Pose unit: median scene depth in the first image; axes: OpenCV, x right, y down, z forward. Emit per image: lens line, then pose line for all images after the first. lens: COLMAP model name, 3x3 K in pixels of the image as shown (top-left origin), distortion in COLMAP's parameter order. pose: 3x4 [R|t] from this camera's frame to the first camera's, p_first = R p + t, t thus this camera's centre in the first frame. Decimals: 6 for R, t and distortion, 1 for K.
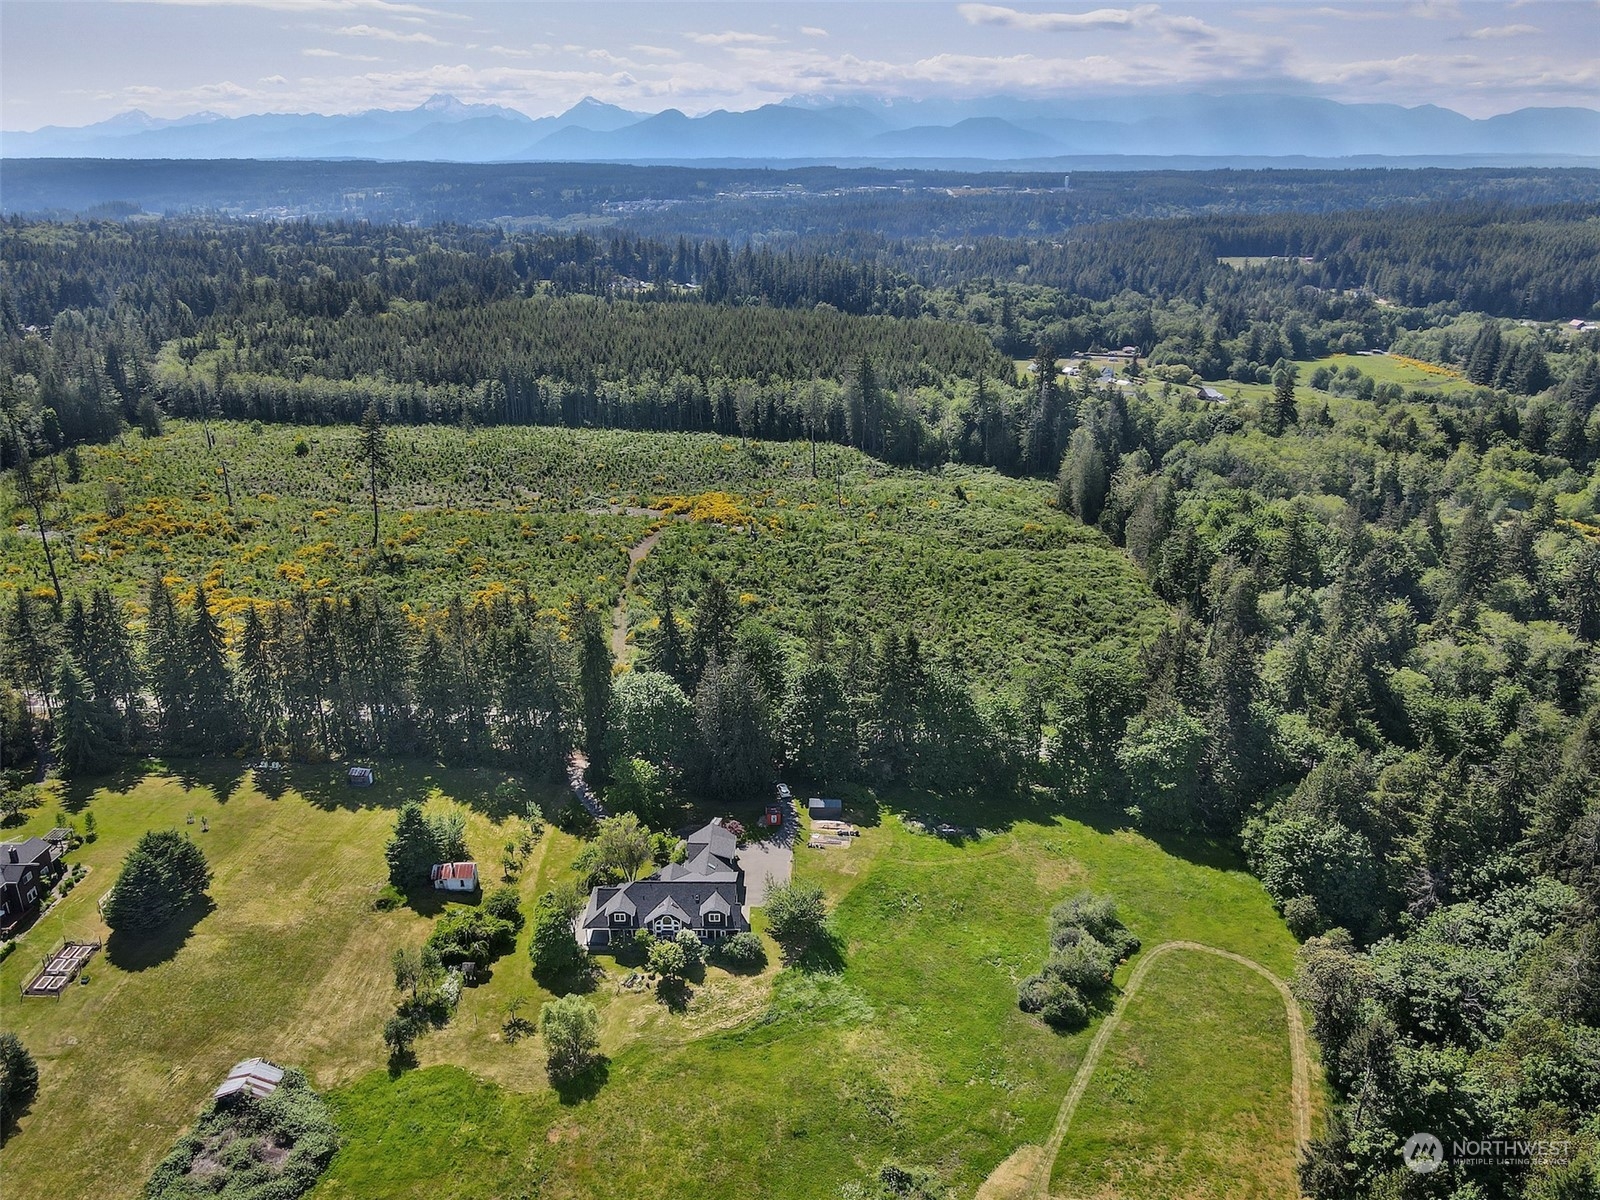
lens RADIAL K [[1198.8, 0, 800.0], [0, 1198.8, 600.0], [0, 0, 1]] dist [0.006065, 0.034819]
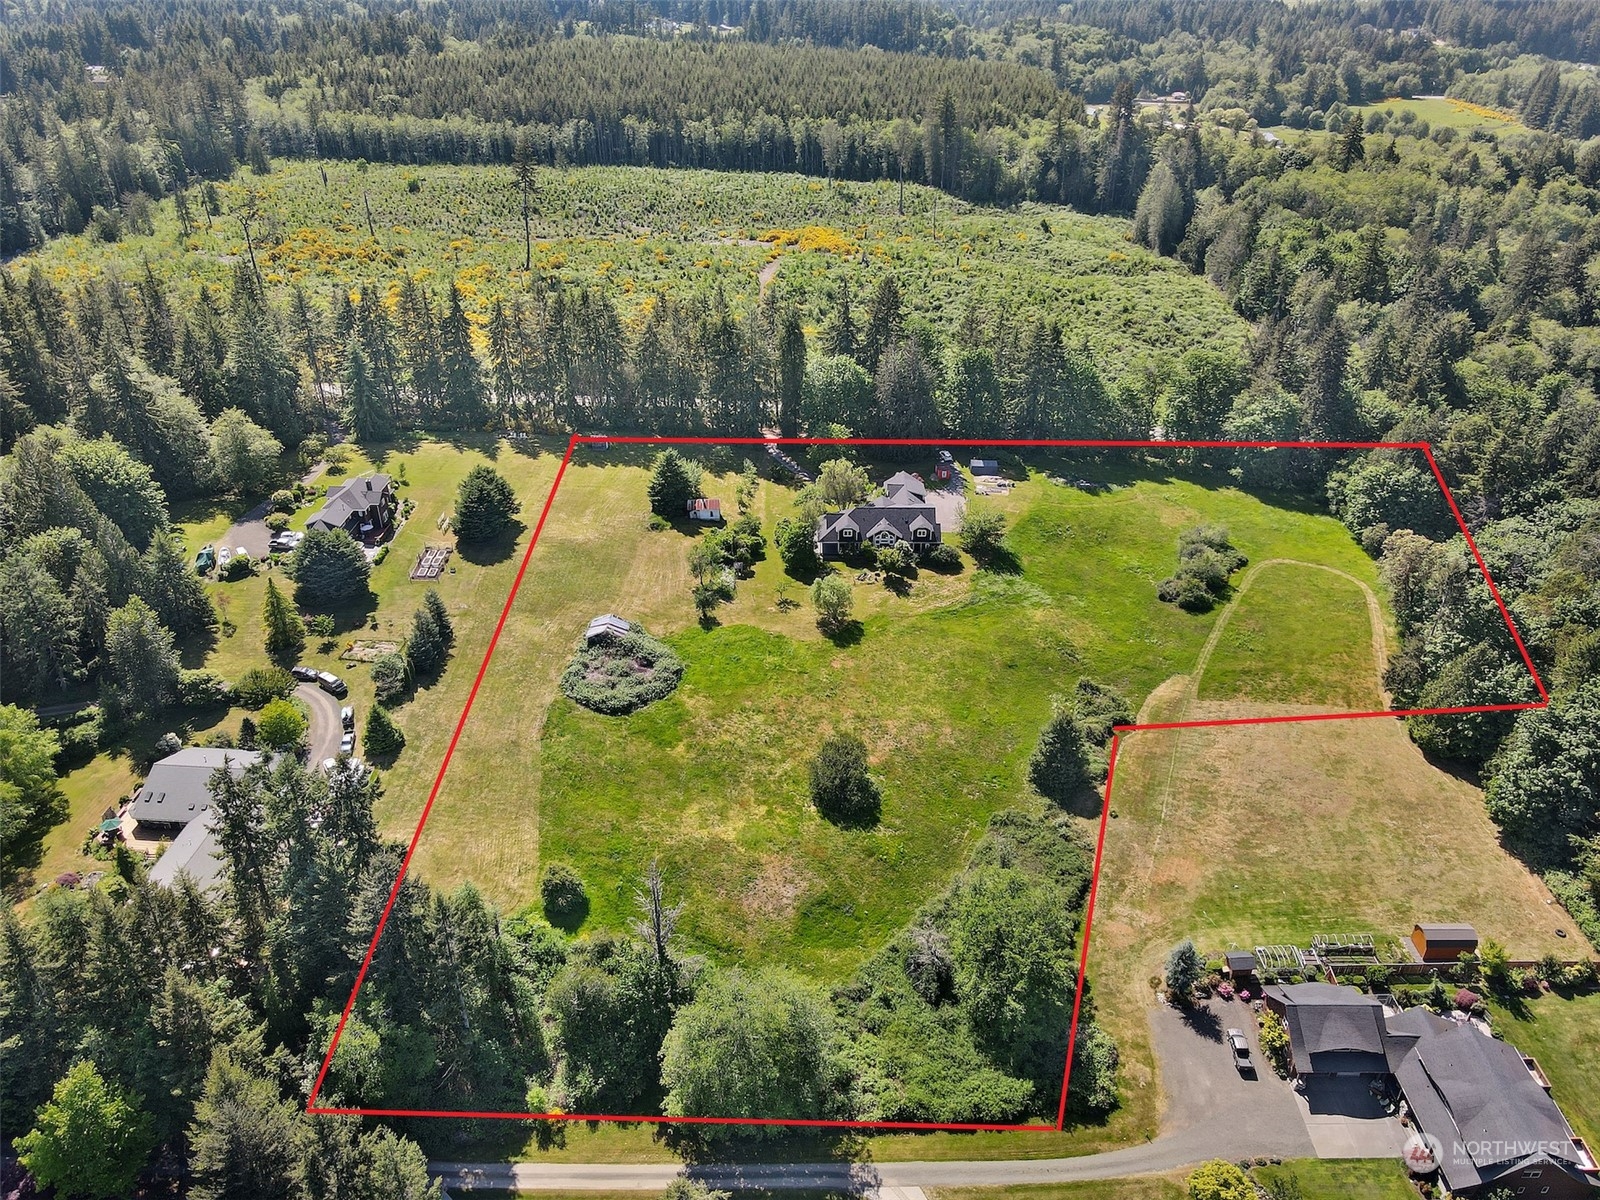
lens RADIAL K [[1198.8, 0, 800.0], [0, 1198.8, 600.0], [0, 0, 1]] dist [0.006065, 0.034819]
pose [[0.999998, 0.001121, -0.001444, -0.126559], [-0.000837, 0.983035, 0.183417, 0.063514], [0.001625, -0.183416, 0.983034, -0.172458]]
